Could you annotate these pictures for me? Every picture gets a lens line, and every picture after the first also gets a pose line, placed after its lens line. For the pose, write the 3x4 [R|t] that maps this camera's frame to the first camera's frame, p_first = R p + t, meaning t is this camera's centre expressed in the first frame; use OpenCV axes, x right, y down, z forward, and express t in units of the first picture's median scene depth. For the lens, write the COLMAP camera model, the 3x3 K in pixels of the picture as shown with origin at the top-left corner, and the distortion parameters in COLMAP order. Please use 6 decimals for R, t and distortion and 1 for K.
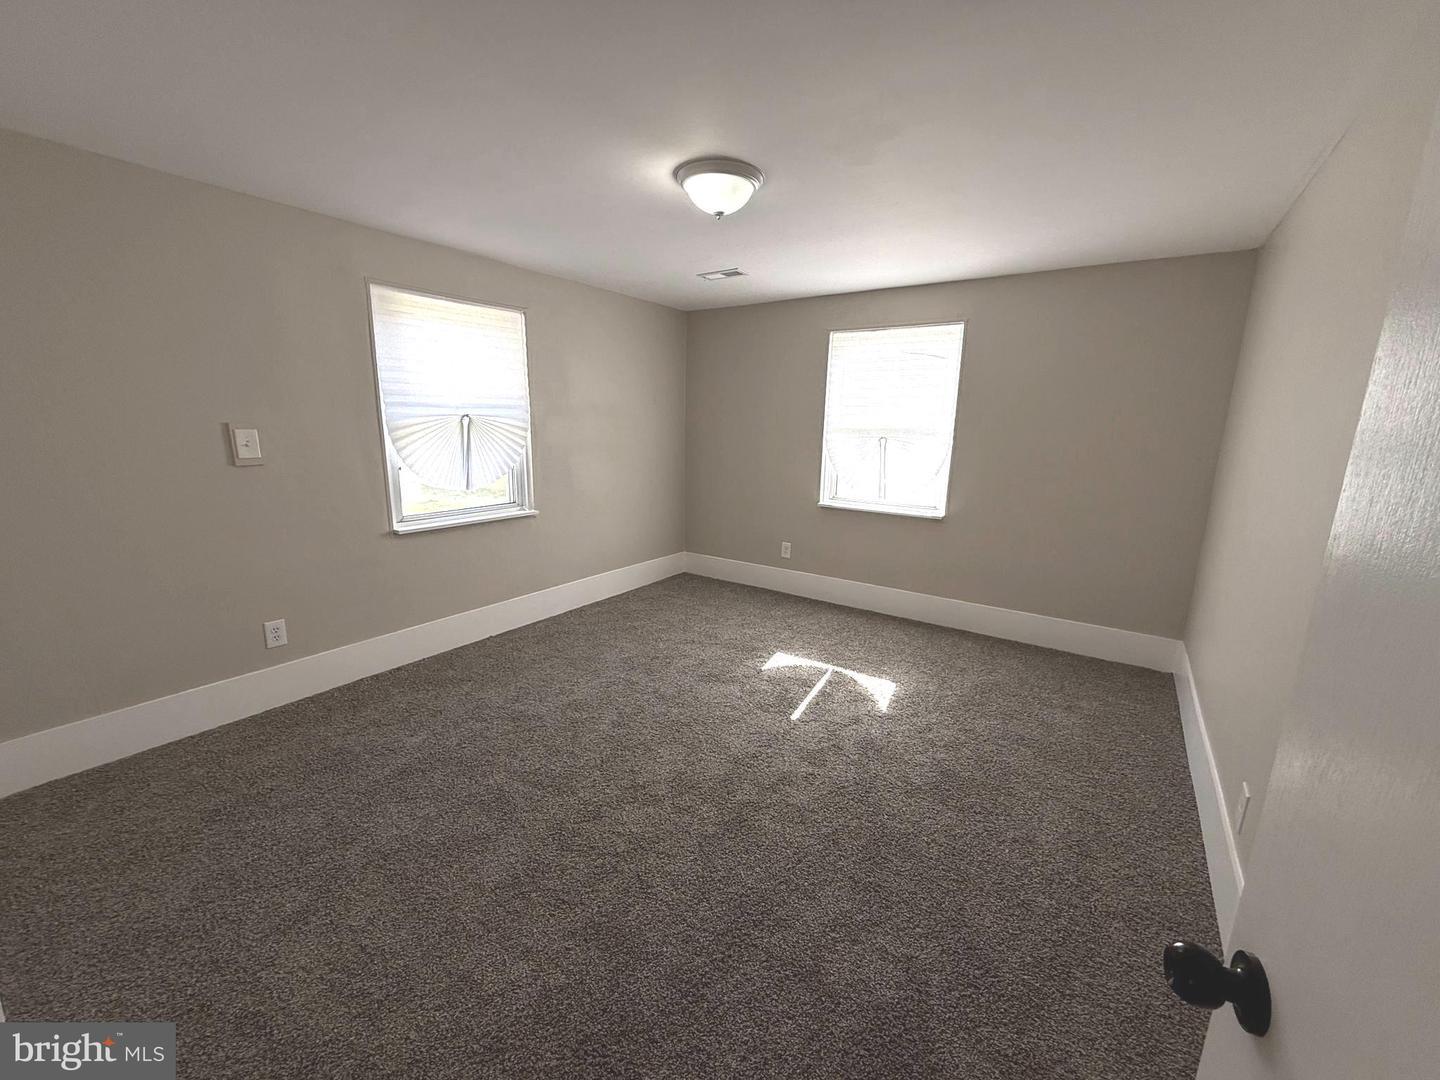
lens RADIAL K [[573.9, 0, 715.4], [0, 573.9, 541.5], [0, 0, 1]] dist [0.000827, 0.000298]
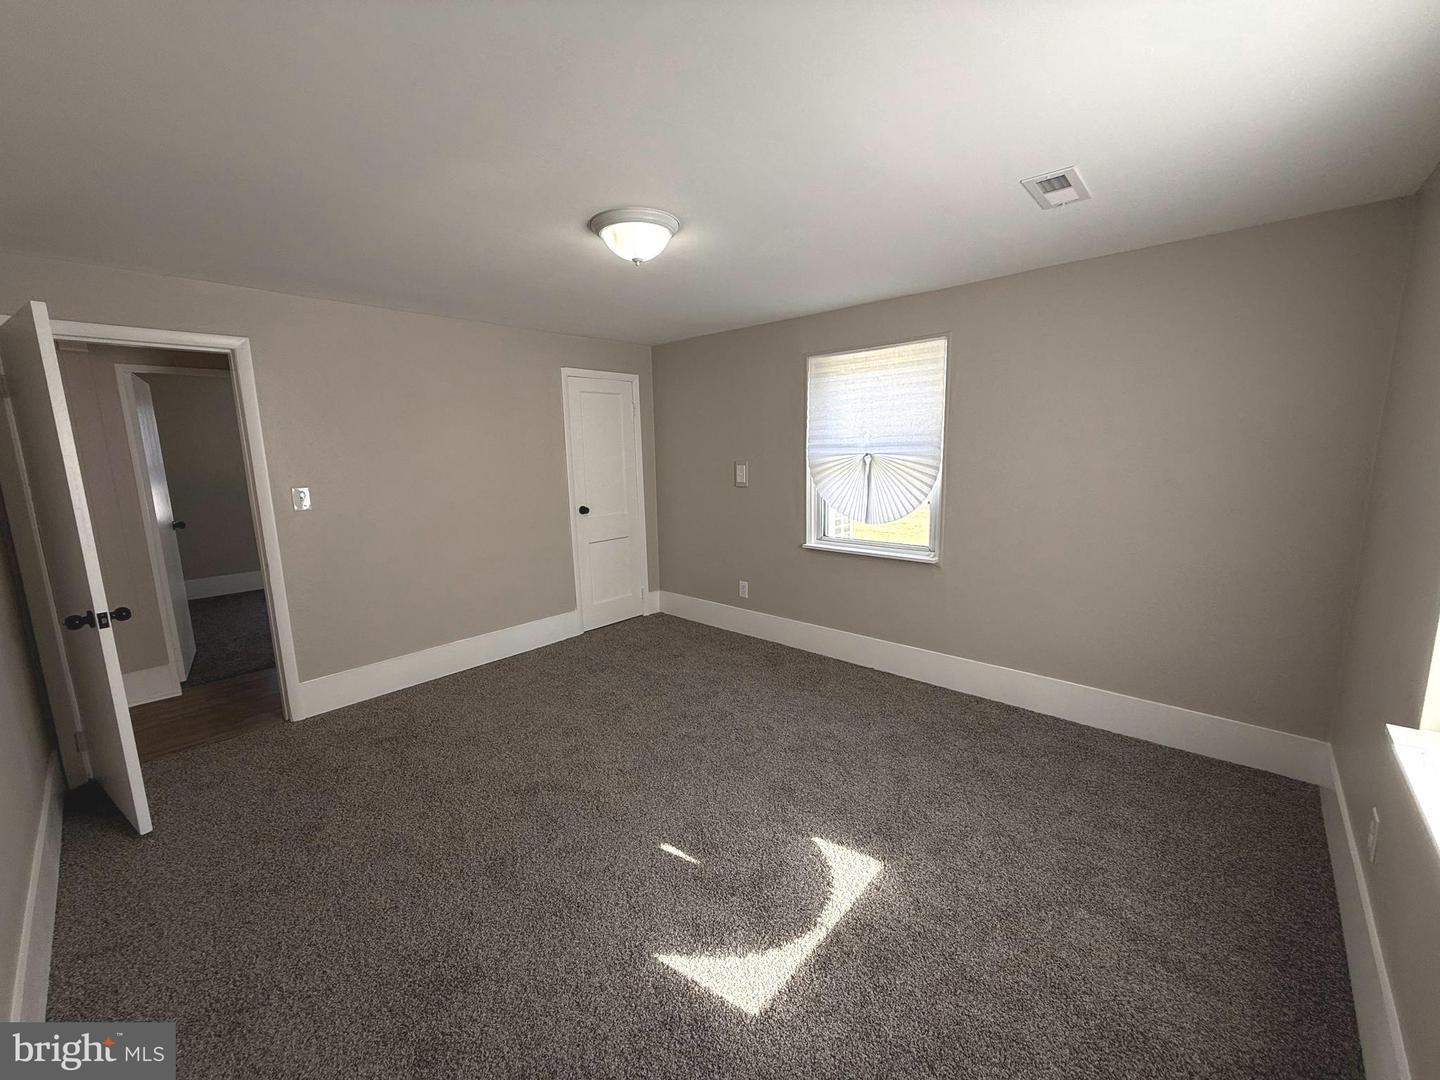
lens RADIAL K [[573.9, 0, 715.4], [0, 573.9, 541.5], [0, 0, 1]] dist [0.000827, 0.000298]
pose [[-0.134226, 0.144963, -0.980290, 0.662590], [-0.188538, 0.967437, 0.168878, -0.186248], [0.972850, 0.207490, -0.102524, 0.854596]]
